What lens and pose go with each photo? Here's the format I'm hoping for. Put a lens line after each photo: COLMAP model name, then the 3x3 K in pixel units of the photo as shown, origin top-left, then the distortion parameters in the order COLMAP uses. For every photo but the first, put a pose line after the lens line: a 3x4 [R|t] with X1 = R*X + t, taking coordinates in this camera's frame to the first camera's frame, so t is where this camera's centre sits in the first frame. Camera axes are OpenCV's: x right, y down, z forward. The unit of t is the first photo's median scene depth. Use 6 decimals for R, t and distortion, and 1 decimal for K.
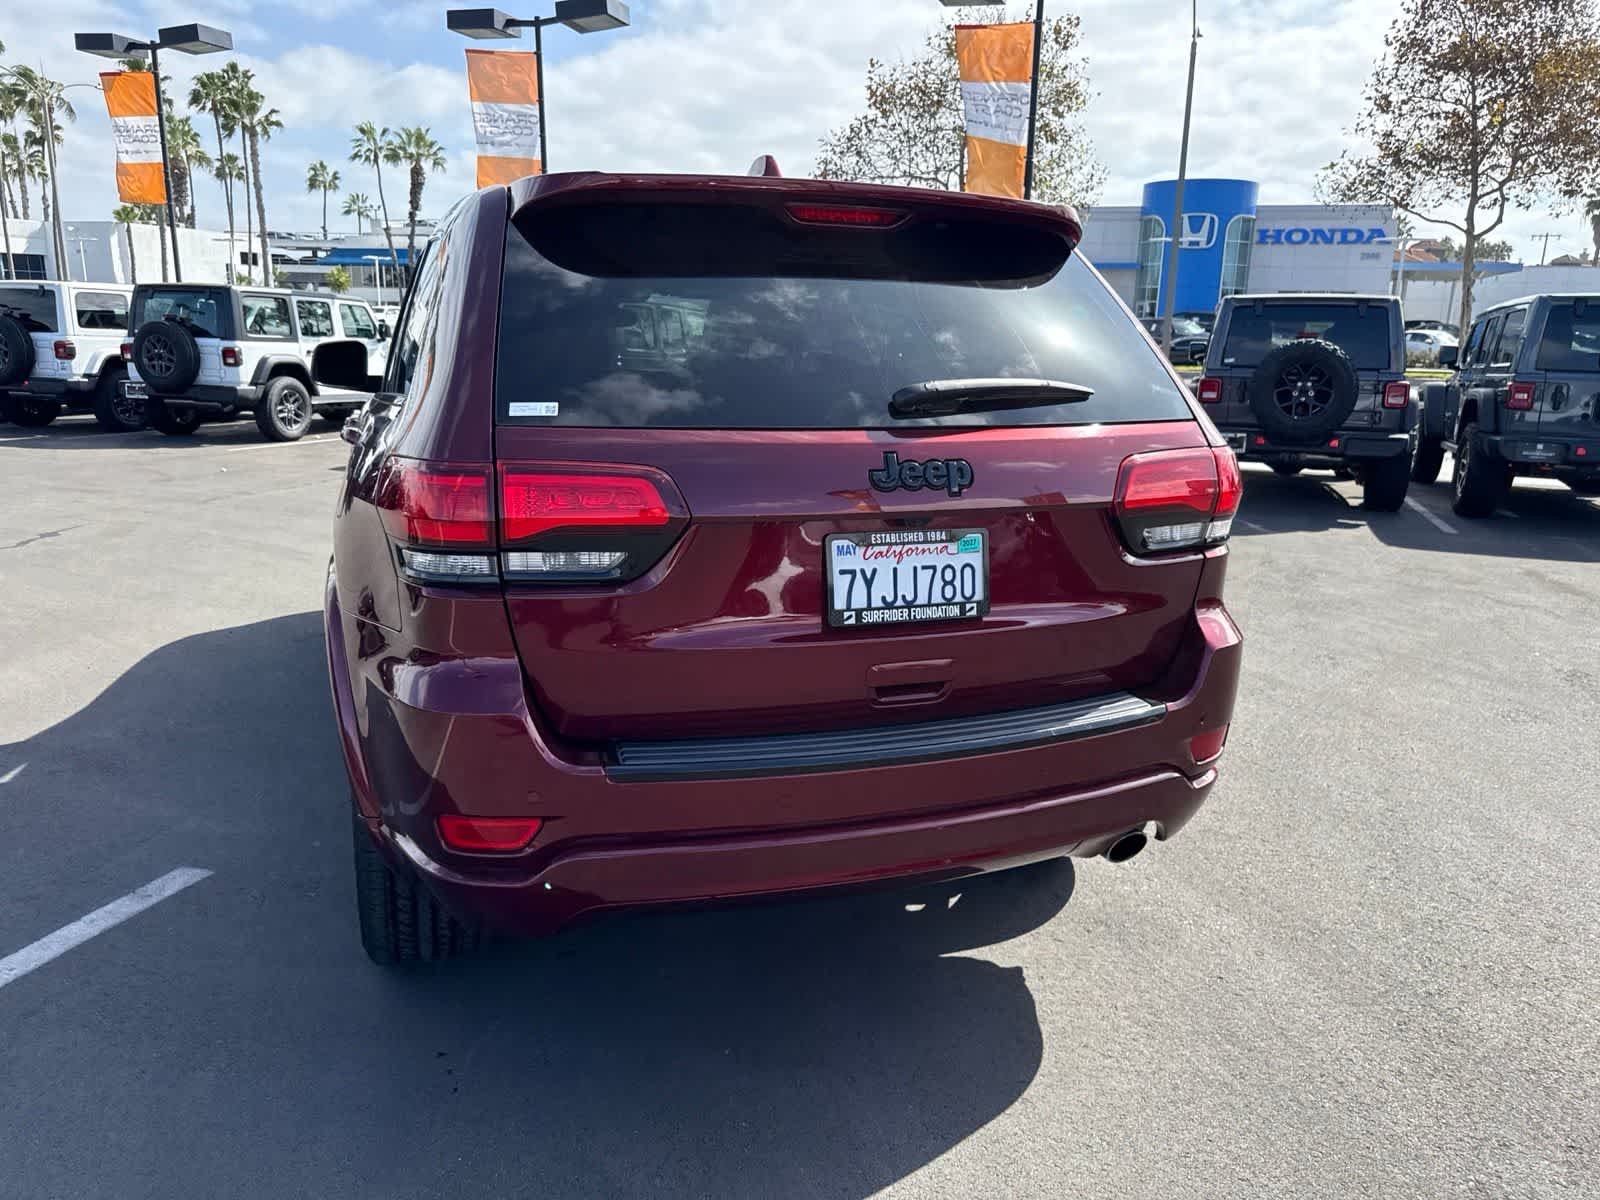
lens RADIAL K [[1138.2, 0, 807.7], [0, 1138.2, 610.6], [0, 0, 1]] dist [0.019852, -0.021601]
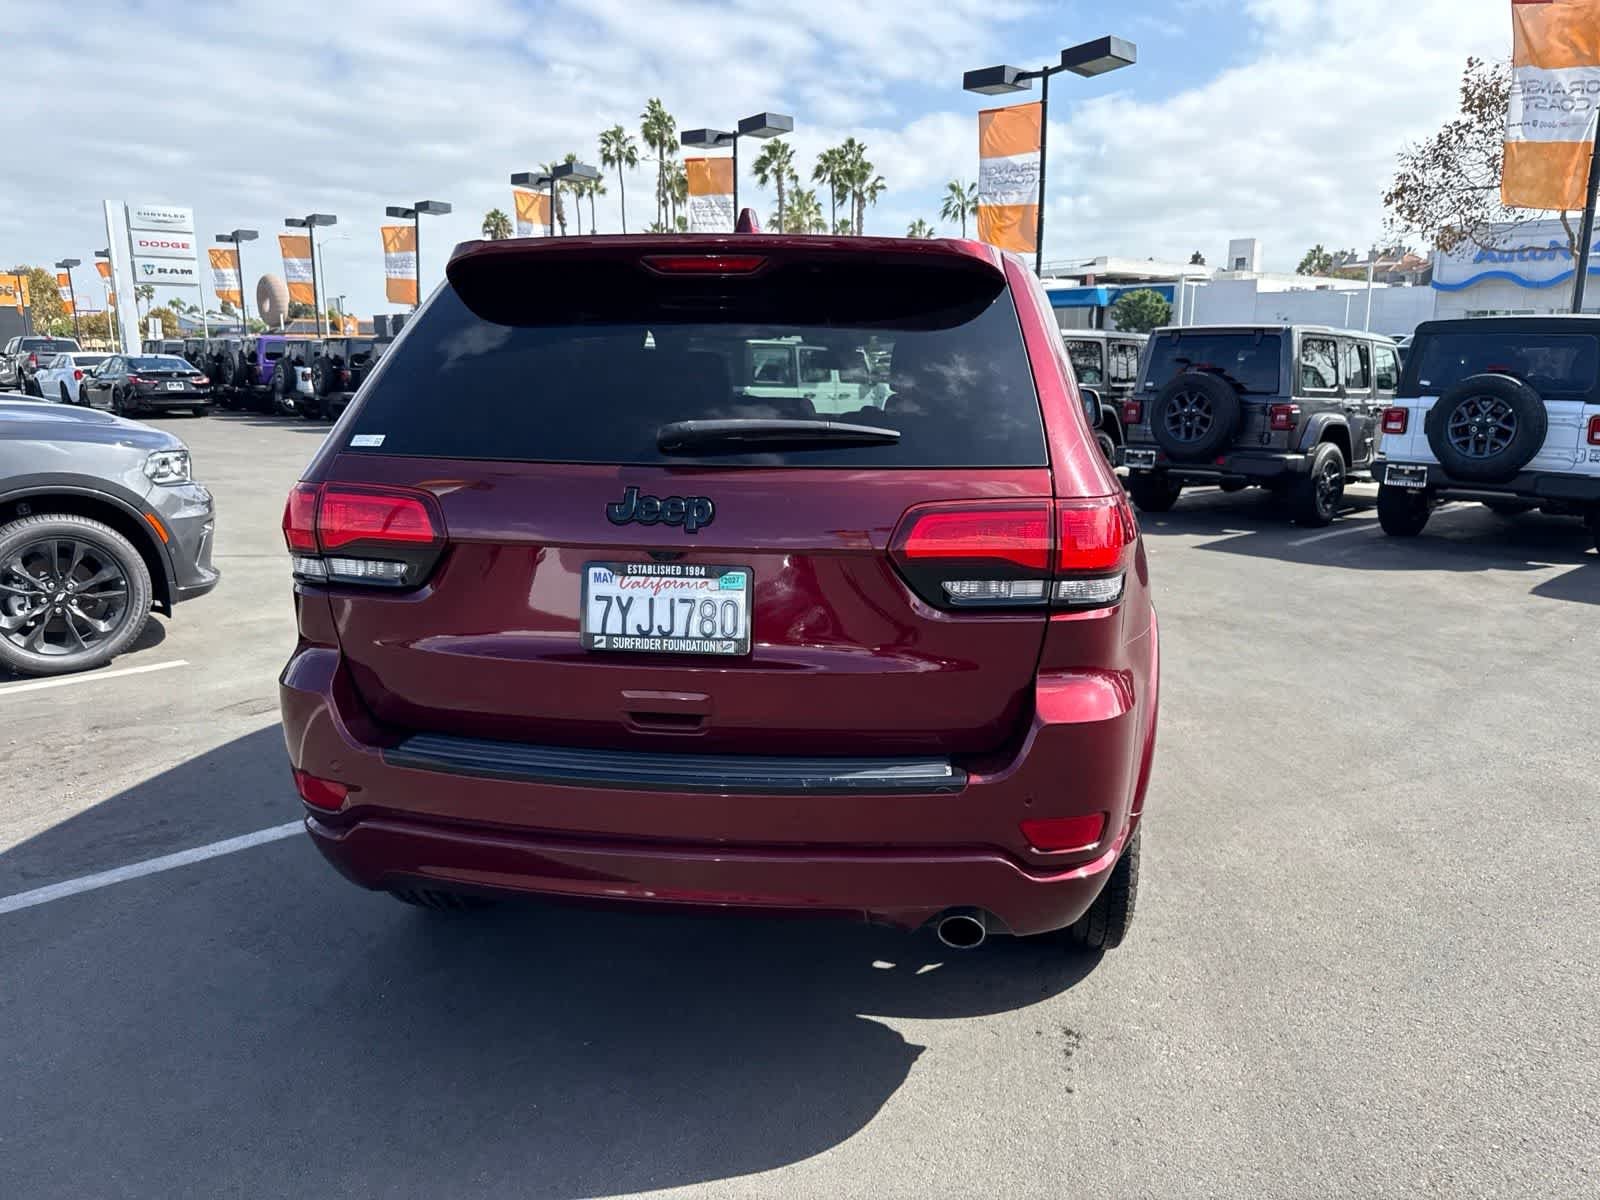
lens RADIAL K [[1136.3, 0, 807.4], [0, 1136.3, 592.4], [0, 0, 1]] dist [0.035930, -0.040597]
pose [[0.884389, 0.077531, -0.460267, 0.101976], [-0.098939, 0.994838, -0.022528, -0.005086], [0.456145, 0.065462, 0.887495, 0.021708]]
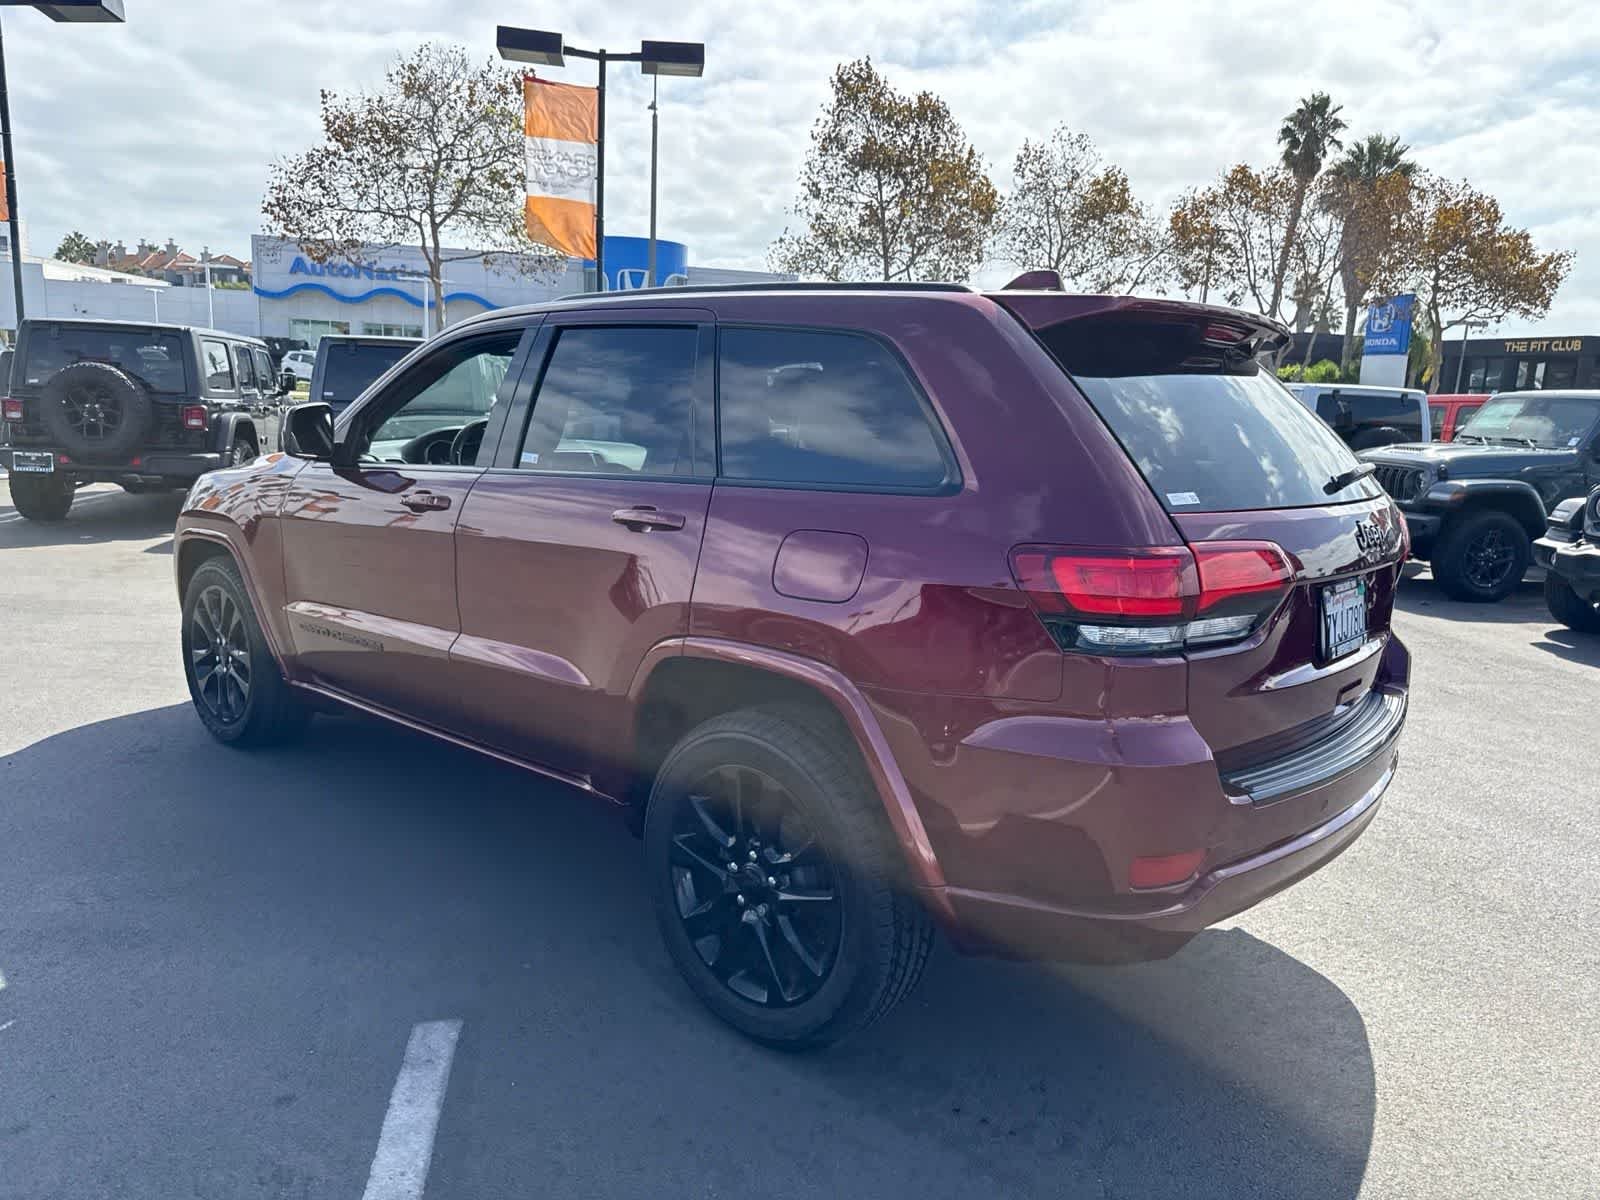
lens RADIAL K [[1132.9, 0, 810.1], [0, 1132.9, 599.0], [0, 0, 1]] dist [0.030890, -0.035444]
pose [[0.880267, -0.068231, 0.469547, -0.159271], [0.088756, 0.995817, -0.021687, -0.011450], [-0.466103, 0.060765, 0.882641, 0.021117]]
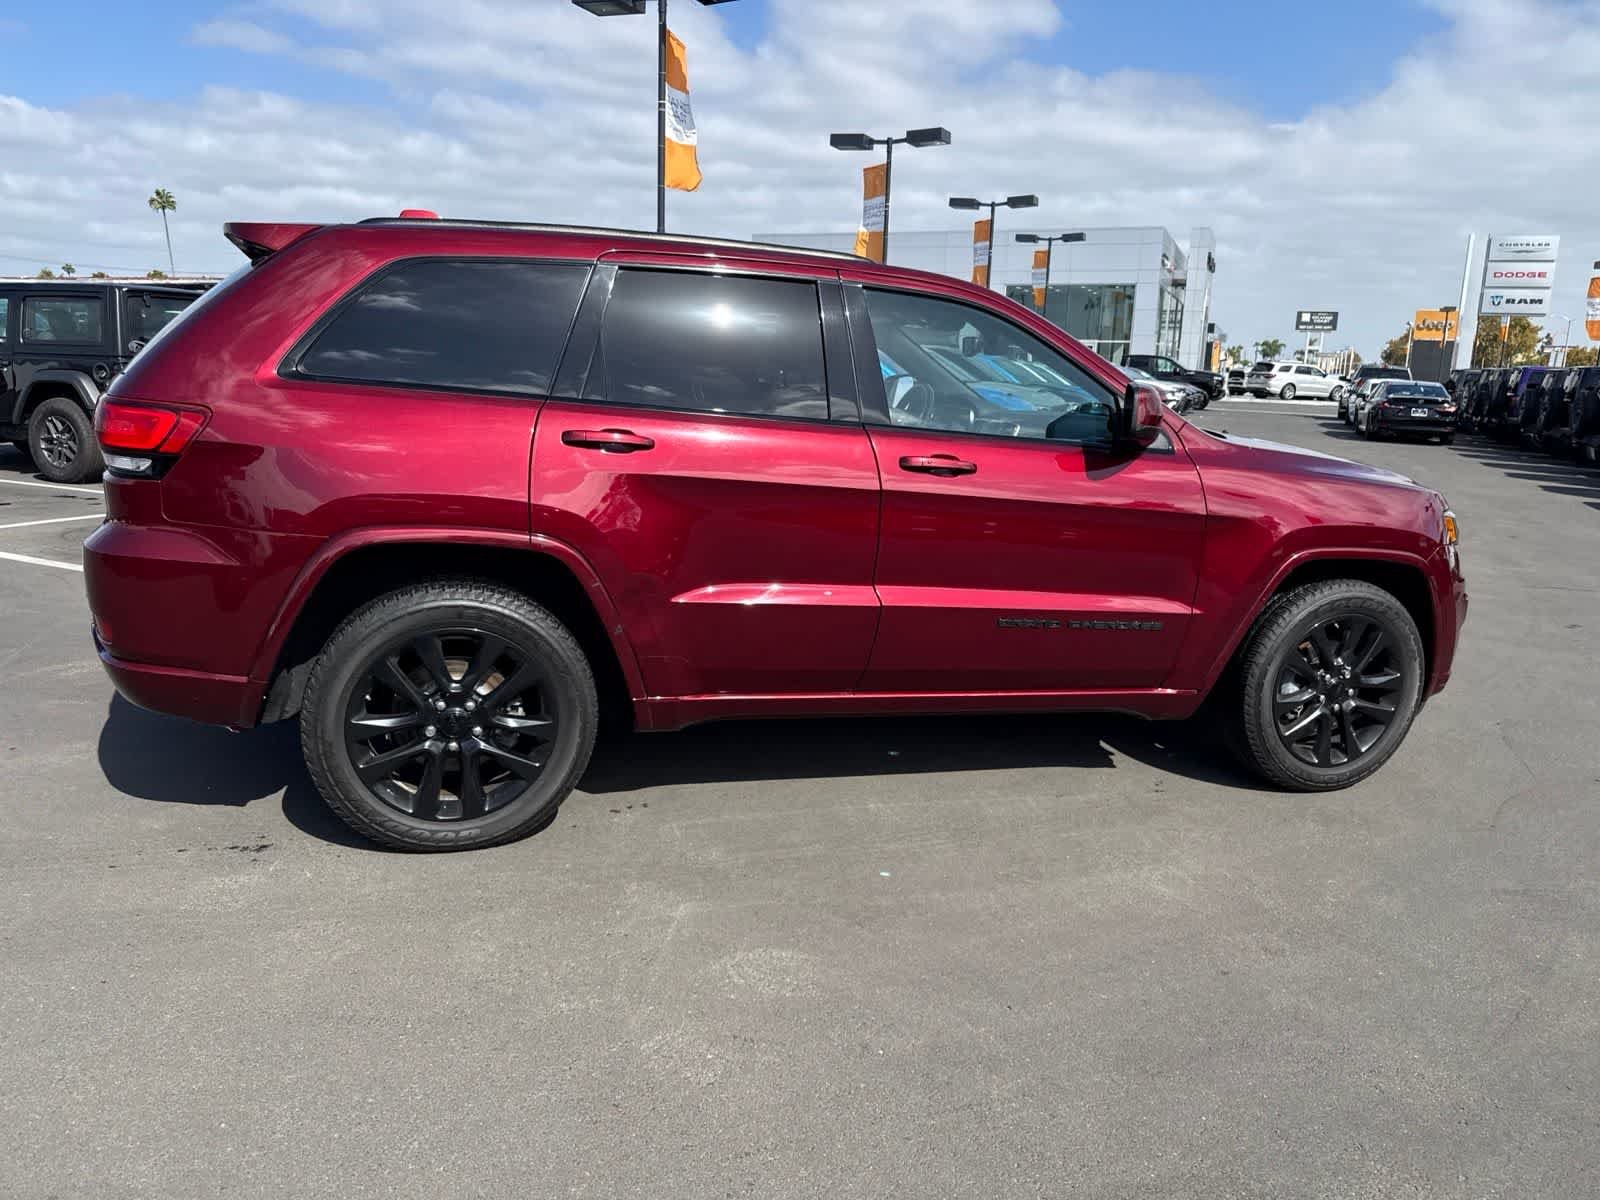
lens RADIAL K [[1132.9, 0, 810.1], [0, 1132.9, 599.0], [0, 0, 1]] dist [0.030890, -0.035444]
pose [[-0.056244, 0.182506, -0.981595, 0.279790], [-0.280223, 0.940748, 0.190968, -0.068064], [0.958286, 0.285806, -0.001769, 0.316154]]
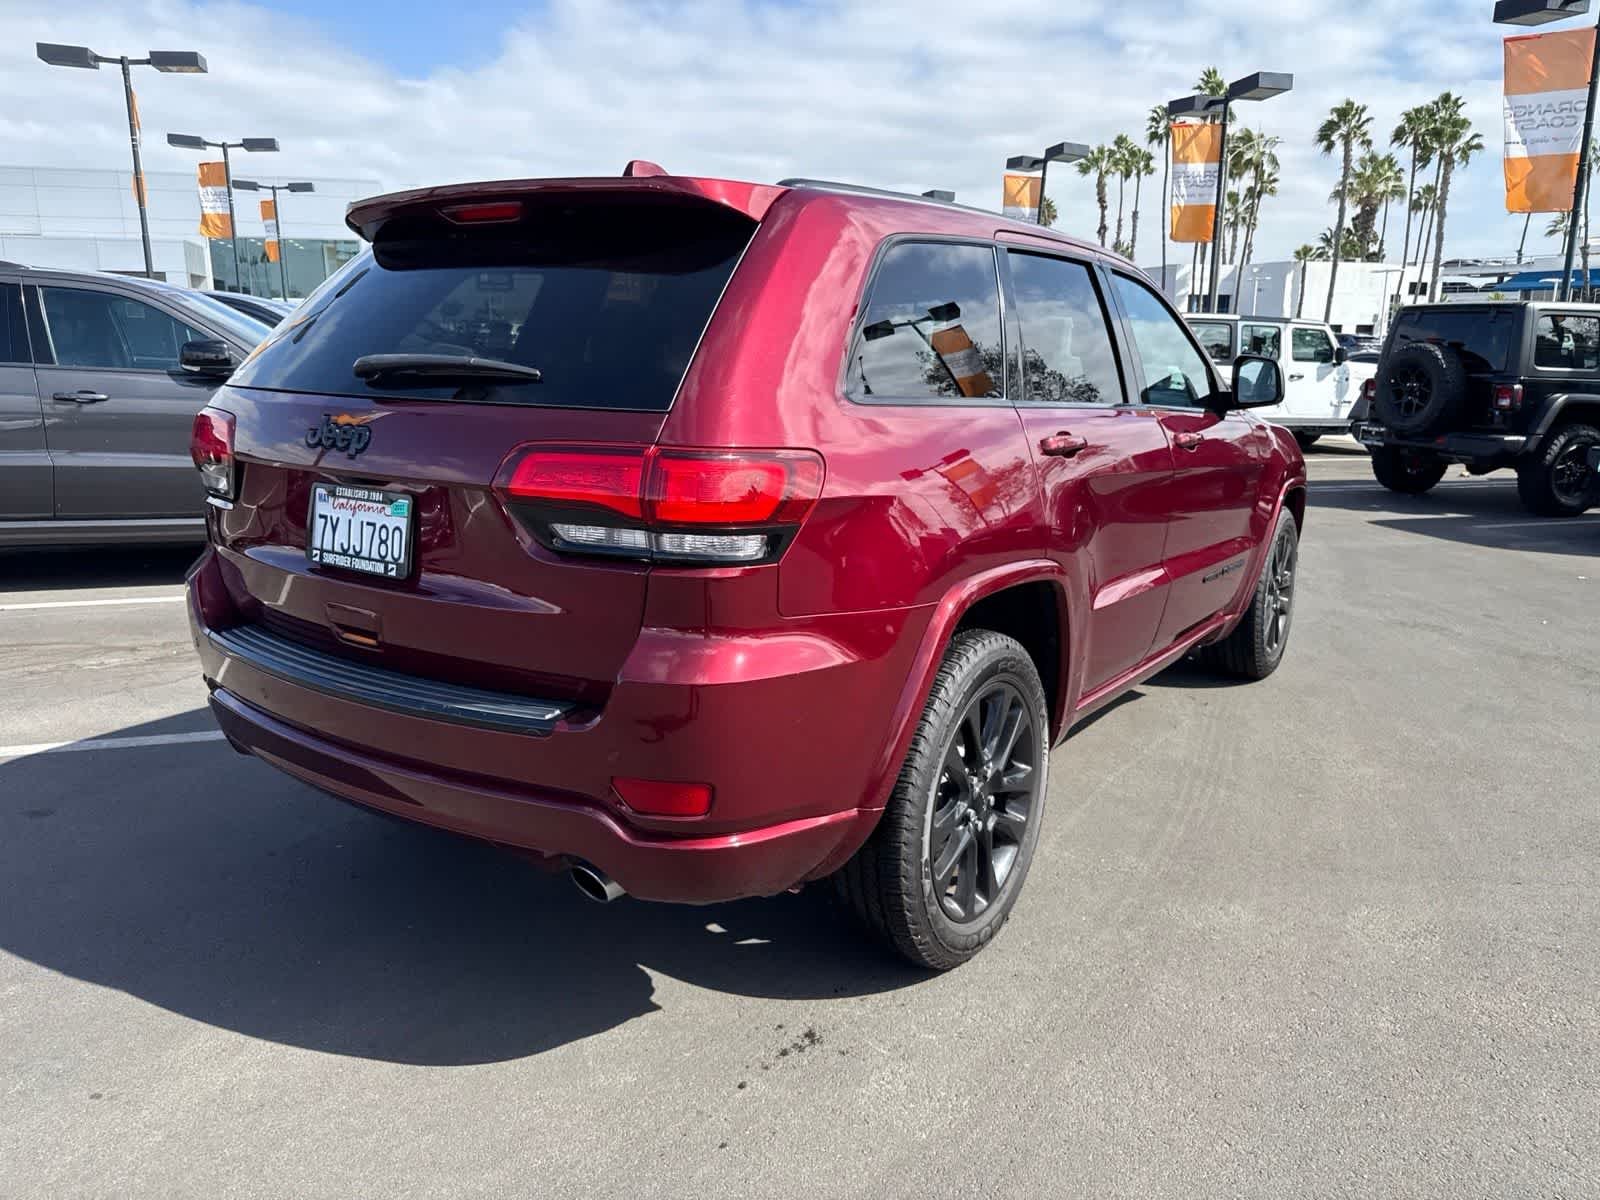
lens RADIAL K [[1132.9, 0, 810.1], [0, 1132.9, 599.0], [0, 0, 1]] dist [0.030890, -0.035444]
pose [[0.588614, 0.165711, -0.791248, 0.188077], [-0.193436, 0.979204, 0.061176, -0.017724], [0.784930, 0.117046, 0.608428, 0.102213]]
